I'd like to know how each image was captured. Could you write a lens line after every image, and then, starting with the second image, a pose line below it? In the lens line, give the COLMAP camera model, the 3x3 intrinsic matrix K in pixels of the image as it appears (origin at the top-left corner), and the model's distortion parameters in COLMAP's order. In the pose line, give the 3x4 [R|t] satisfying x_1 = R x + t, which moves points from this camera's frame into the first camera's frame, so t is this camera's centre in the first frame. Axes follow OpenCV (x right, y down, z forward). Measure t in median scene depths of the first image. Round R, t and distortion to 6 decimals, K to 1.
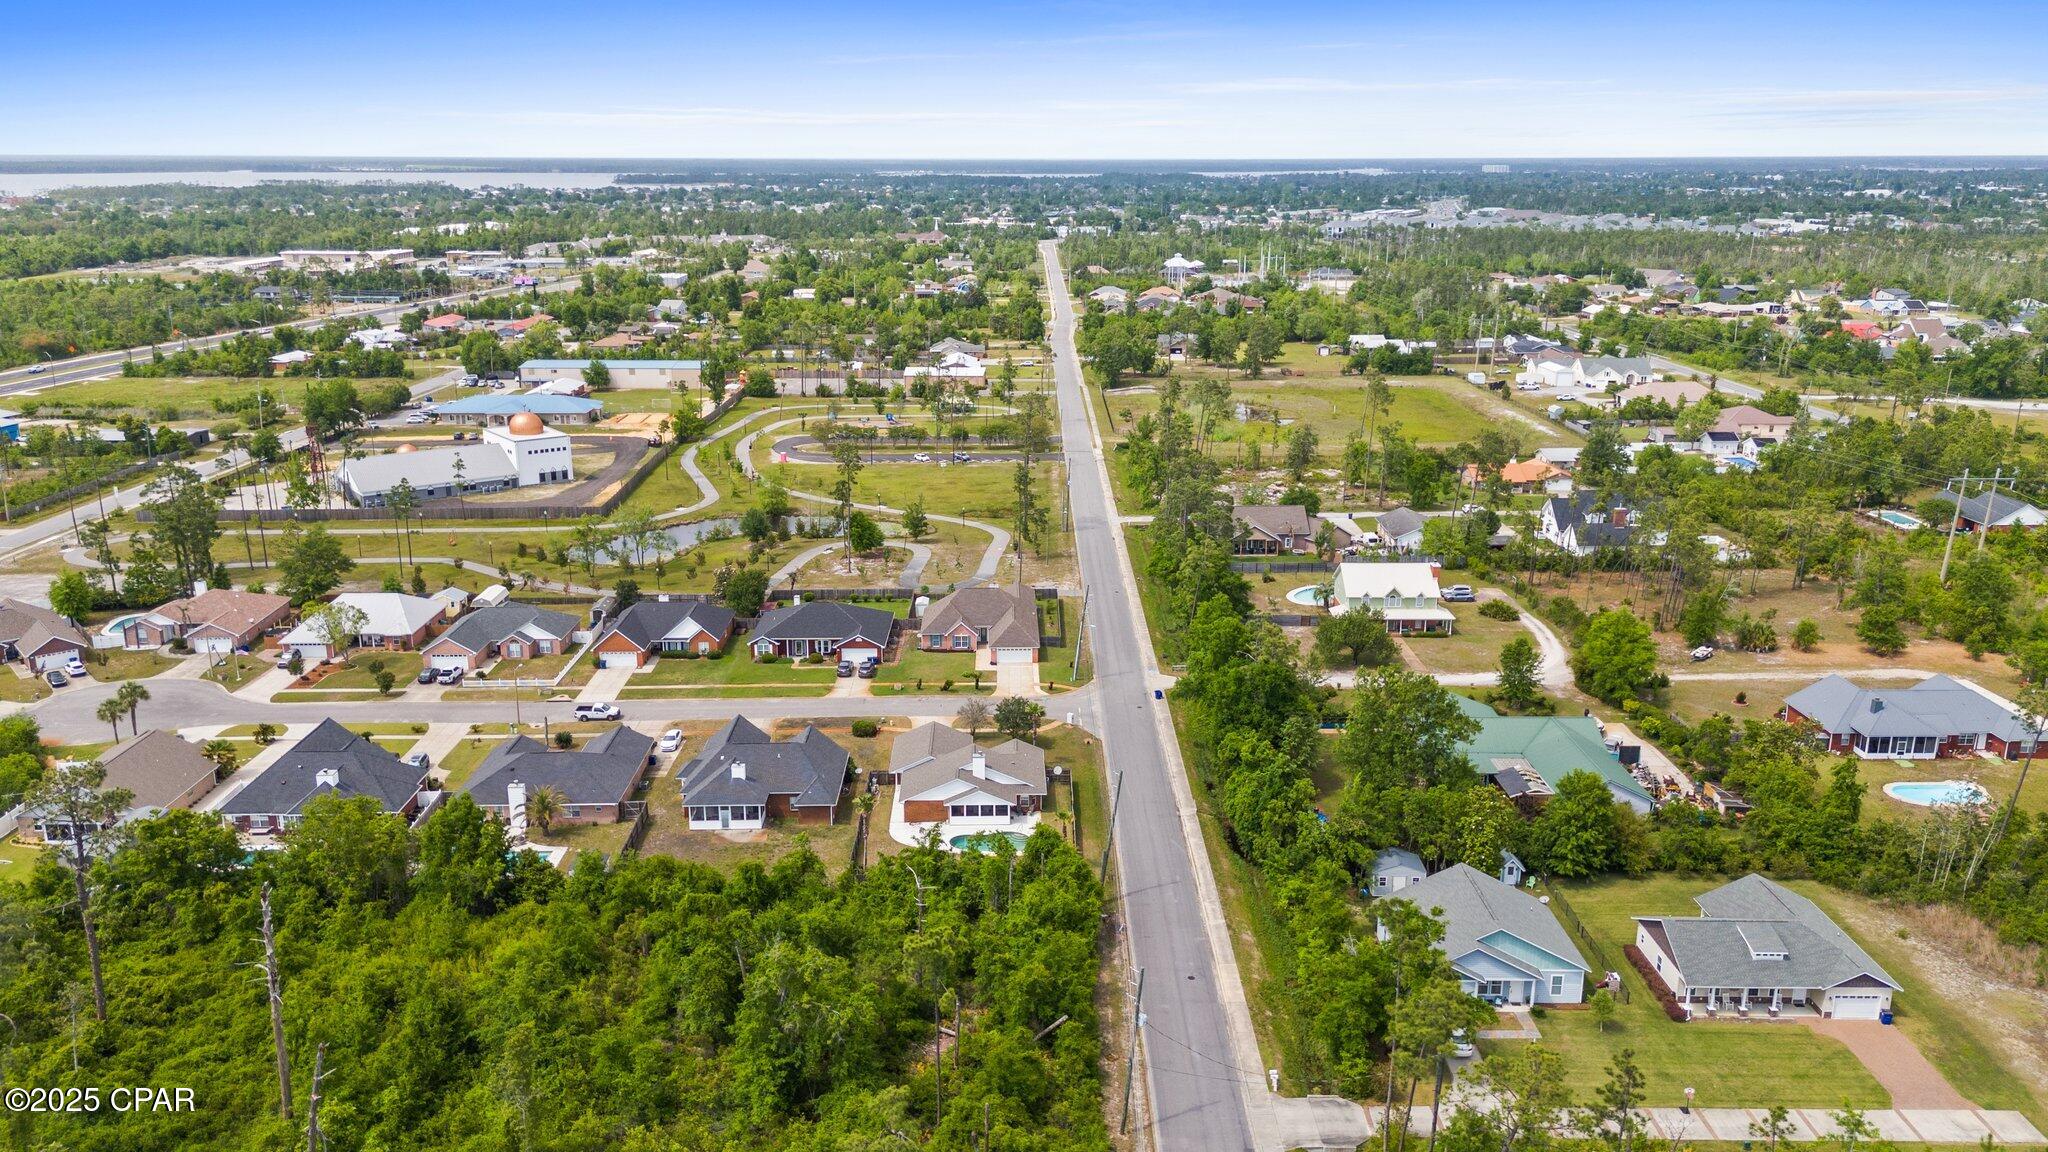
lens RADIAL K [[1517.8, 0, 1024.0], [0, 1517.8, 576.0], [0, 0, 1]] dist [0.046165, -0.009007]
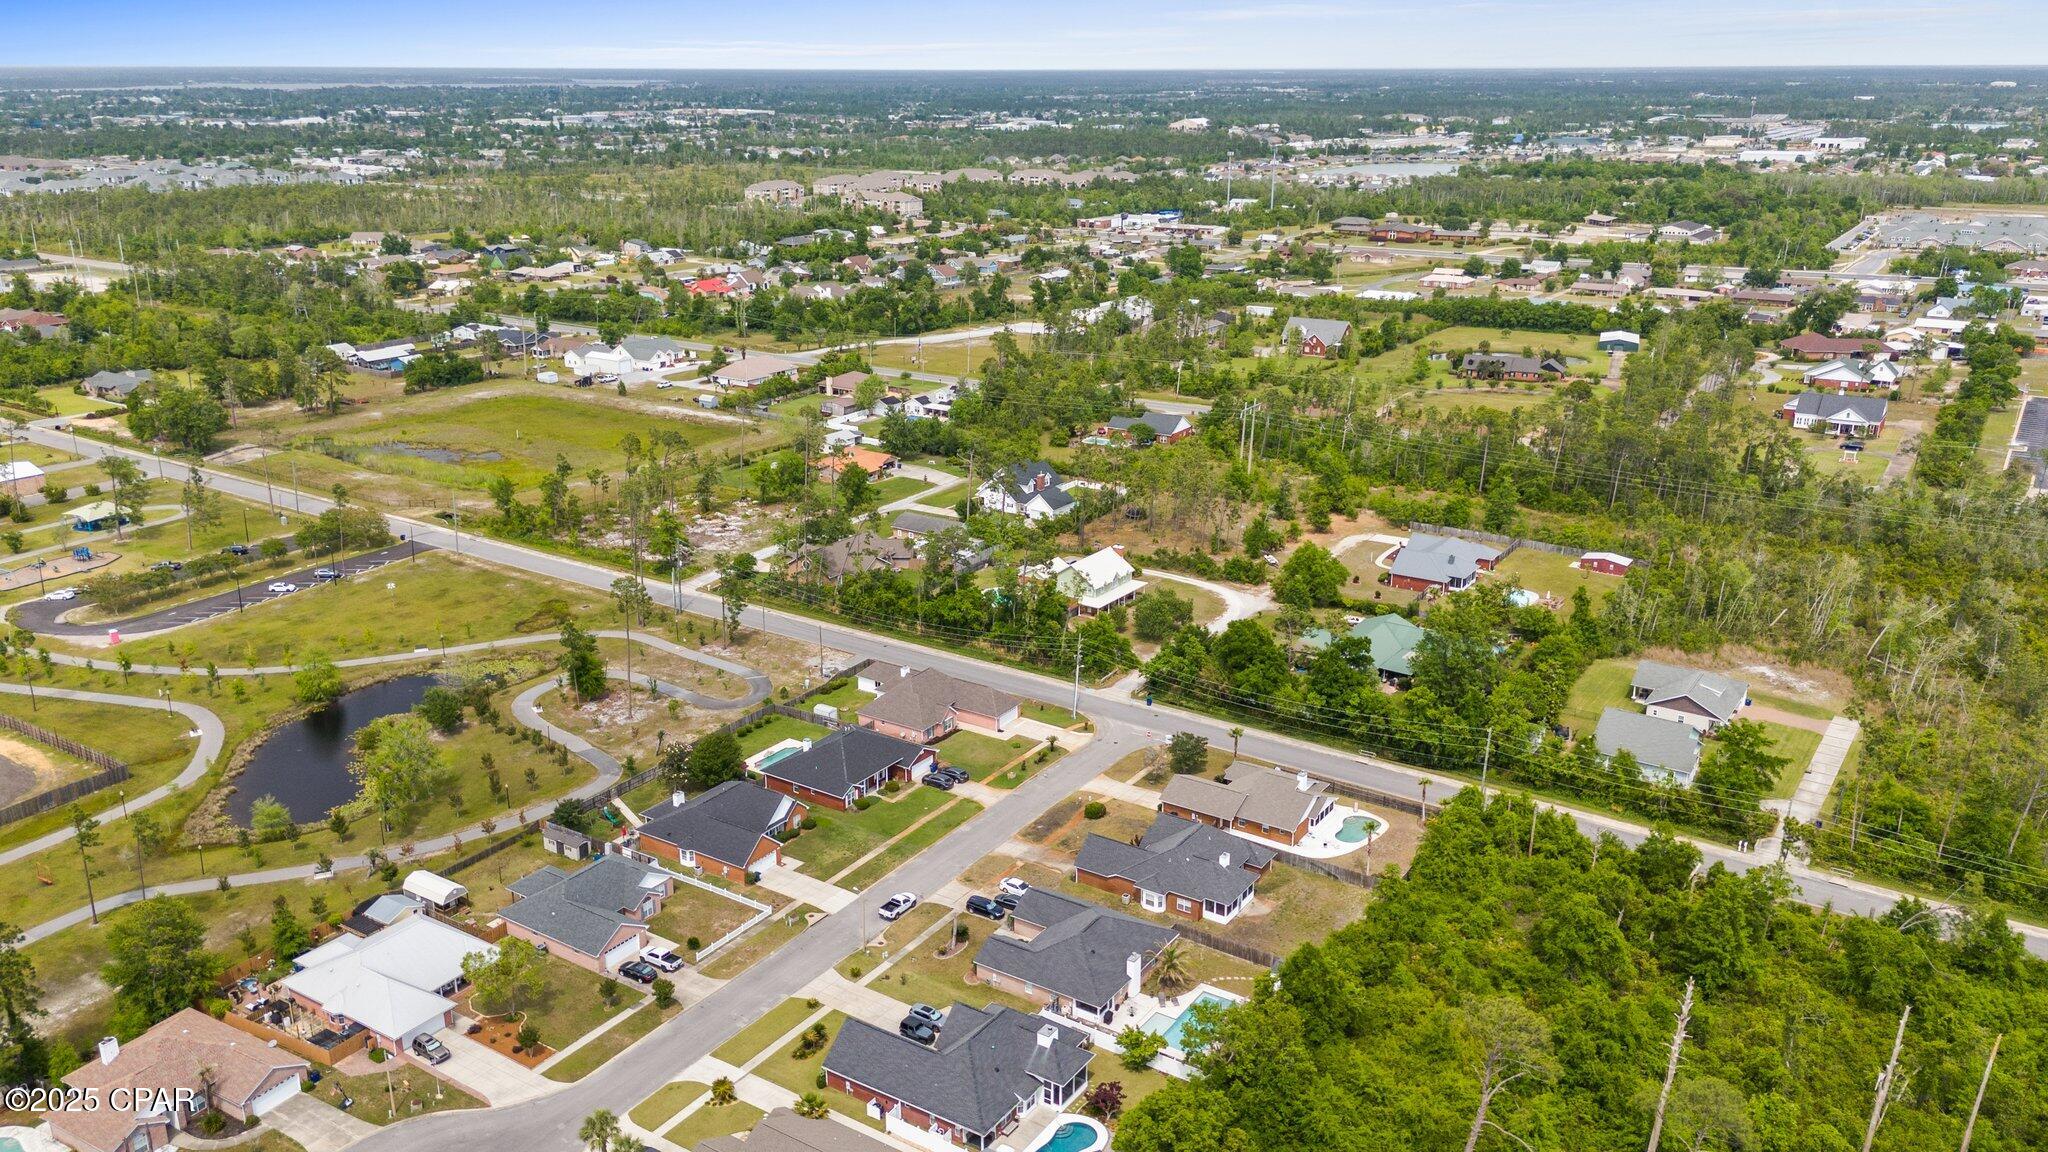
lens RADIAL K [[1517.8, 0, 1024.0], [0, 1517.8, 576.0], [0, 0, 1]] dist [0.046165, -0.009007]
pose [[0.571652, -0.261583, 0.777681, -0.833563], [0.219759, 0.962002, 0.162043, -0.224165], [-0.790519, 0.078270, 0.607416, 0.302071]]
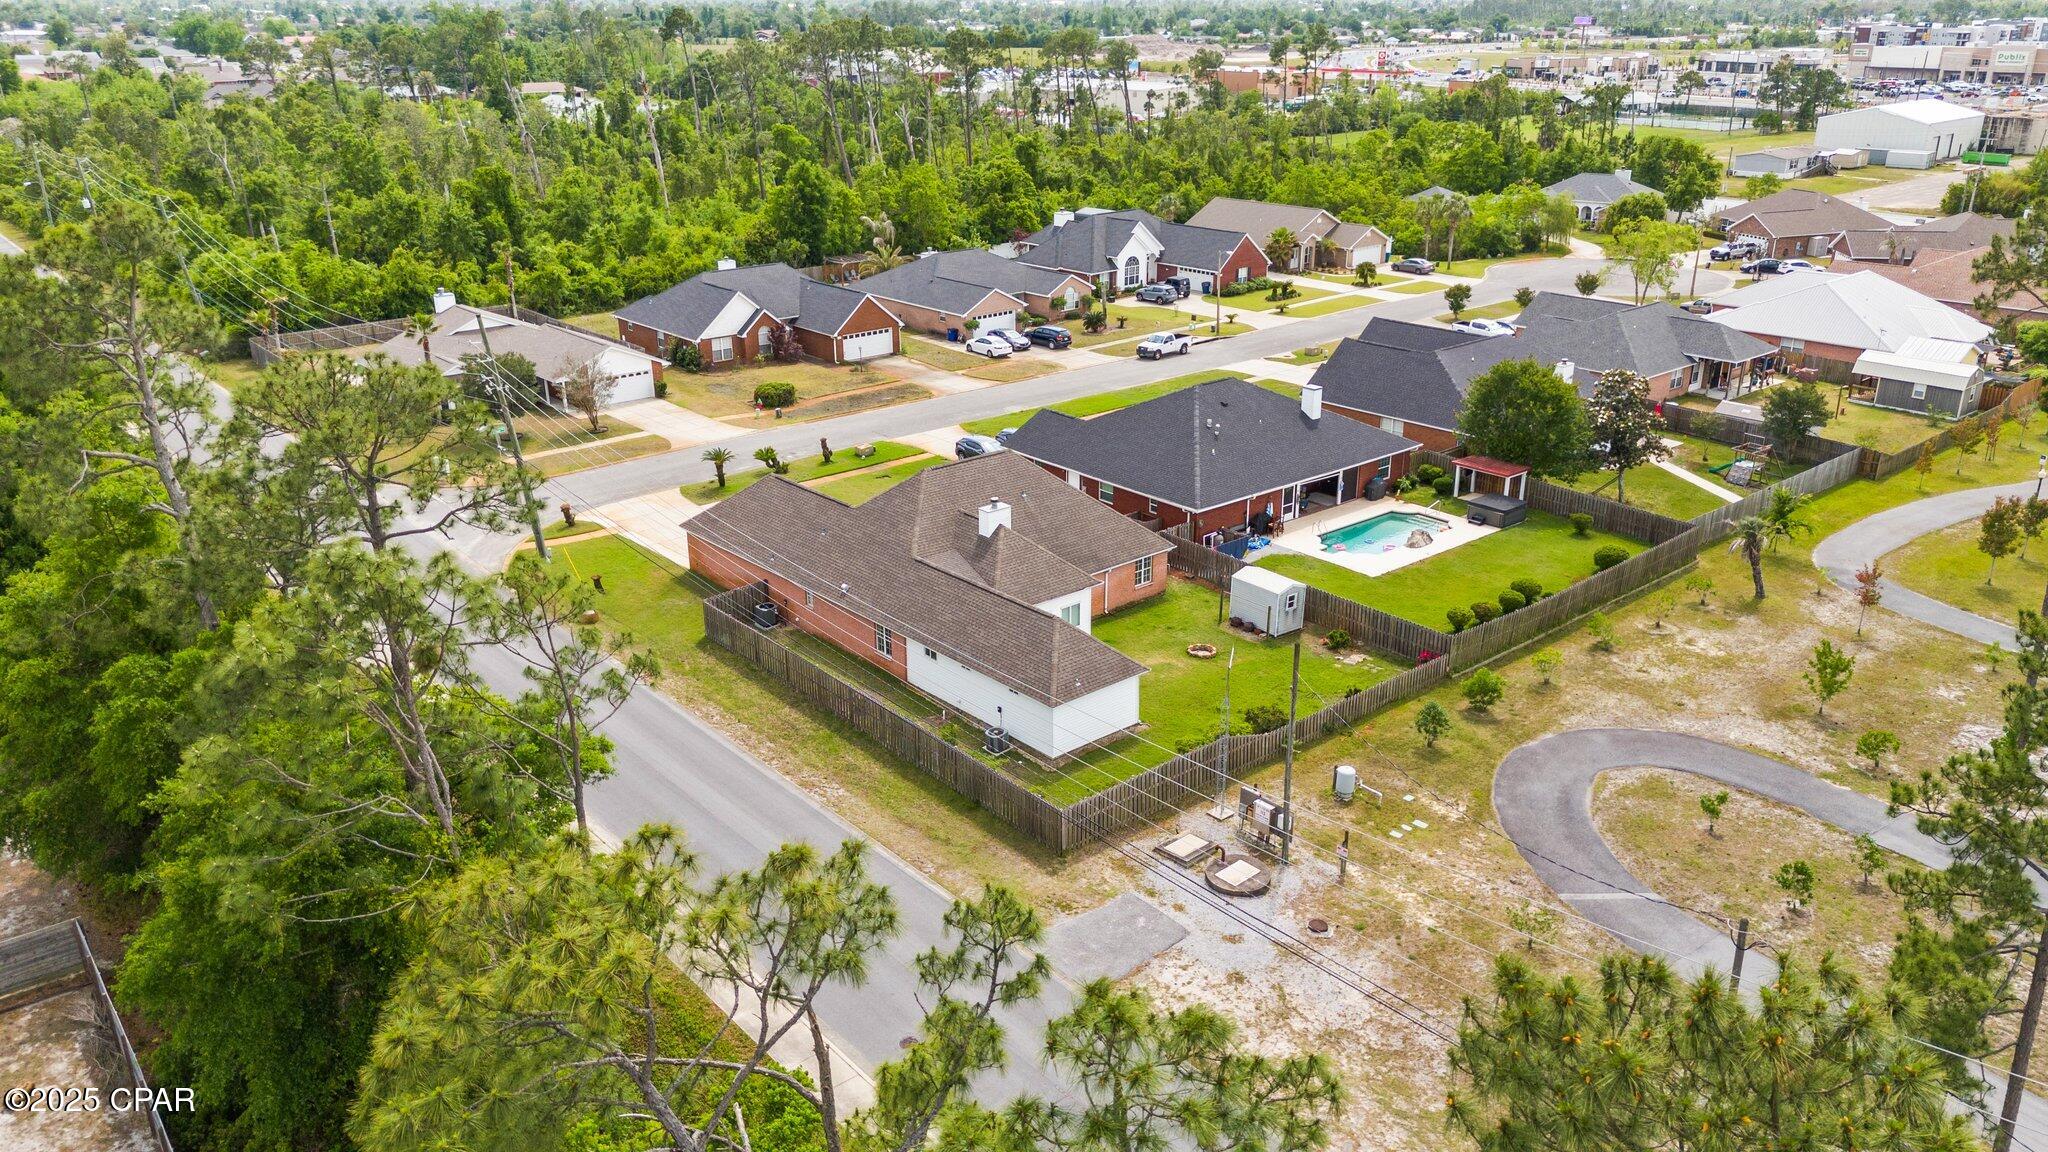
lens RADIAL K [[1517.8, 0, 1024.0], [0, 1517.8, 576.0], [0, 0, 1]] dist [0.046165, -0.009007]
pose [[-0.772969, 0.227501, -0.592252, 0.173895], [-0.165794, 0.828629, 0.534683, -0.159889], [0.612398, 0.511486, -0.602786, 1.276385]]
